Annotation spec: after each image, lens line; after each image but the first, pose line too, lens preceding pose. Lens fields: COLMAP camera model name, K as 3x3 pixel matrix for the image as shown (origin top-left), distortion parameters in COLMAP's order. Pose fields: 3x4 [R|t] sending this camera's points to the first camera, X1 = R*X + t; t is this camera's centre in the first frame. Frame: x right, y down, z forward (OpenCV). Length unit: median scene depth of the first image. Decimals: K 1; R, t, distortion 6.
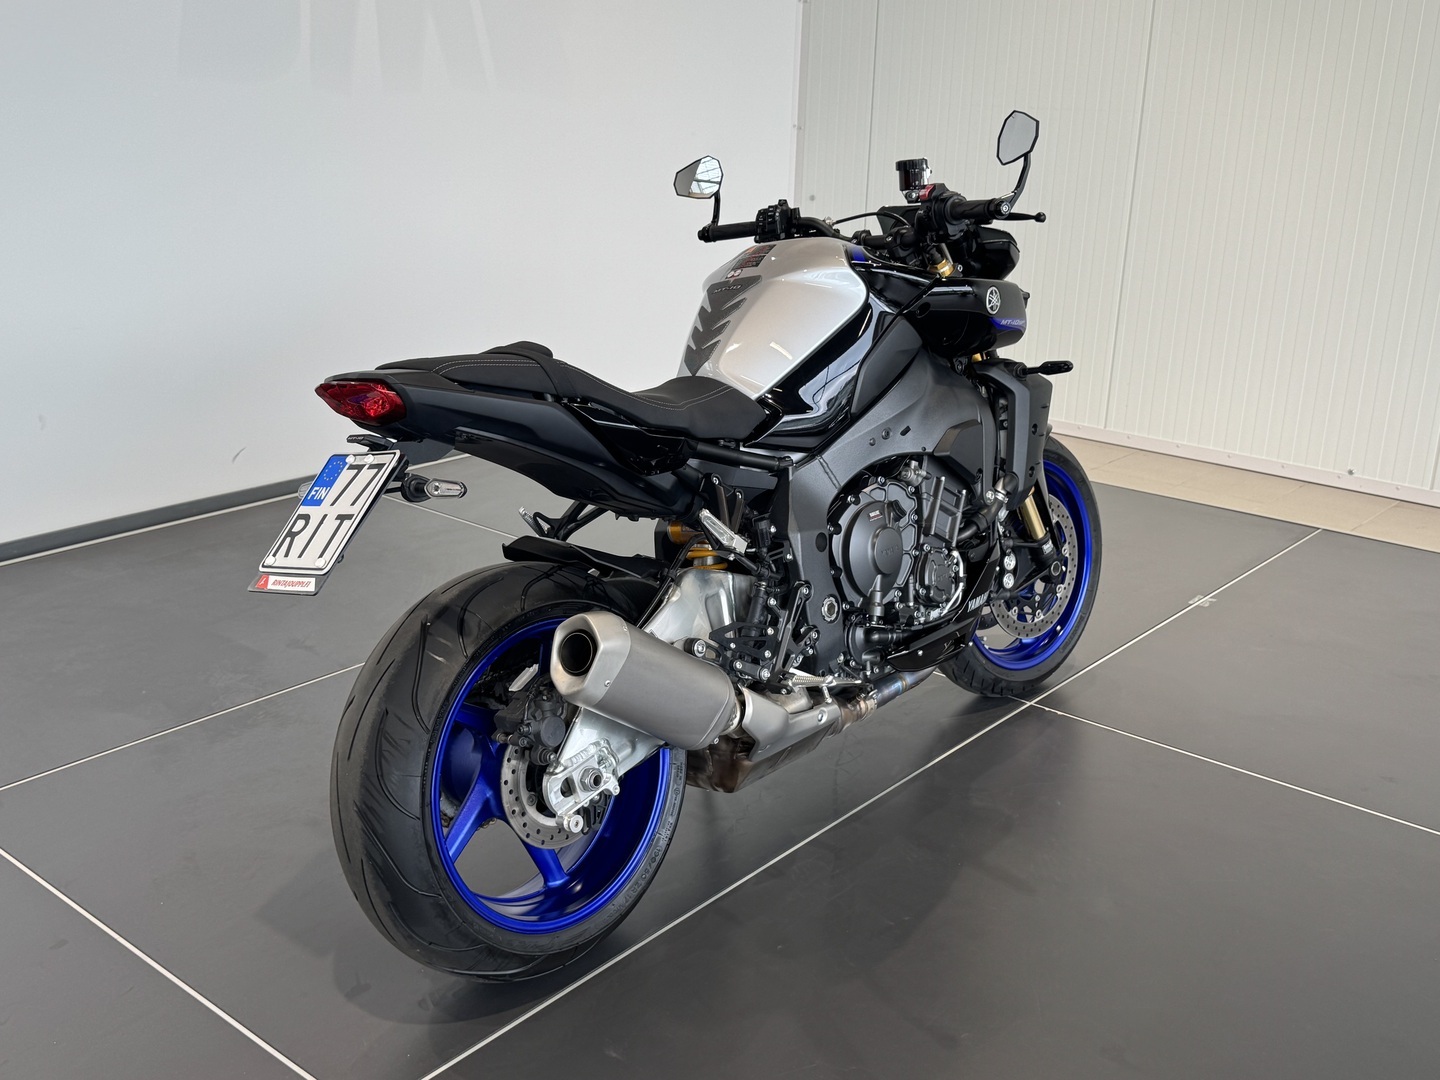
lens RADIAL K [[1508.7, 0, 721.6], [0, 1508.7, 535.6], [0, 0, 1]] dist [0.090976, 0.000000]
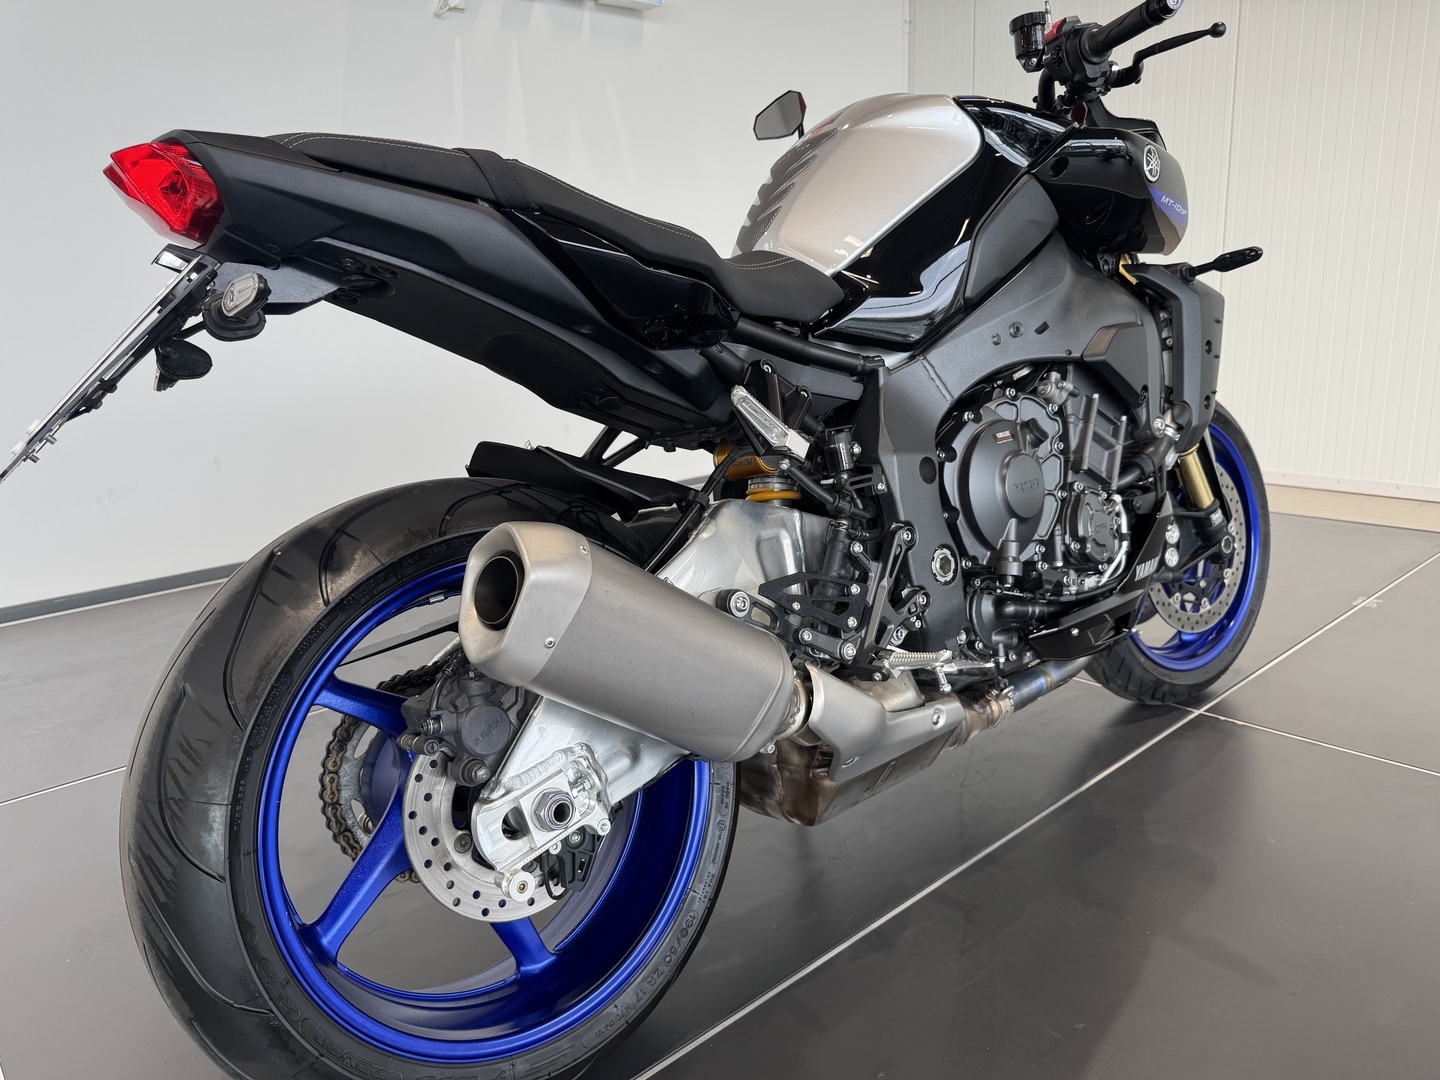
lens RADIAL K [[1031.1, 0, 703.9], [0, 1031.1, 535.1], [0, 0, 1]] dist [0.035910, -0.047171]
pose [[0.987197, -0.029831, -0.156690, 0.036675], [0.016761, 0.996318, -0.084078, 0.073773], [0.158621, 0.080375, 0.984063, 0.503450]]
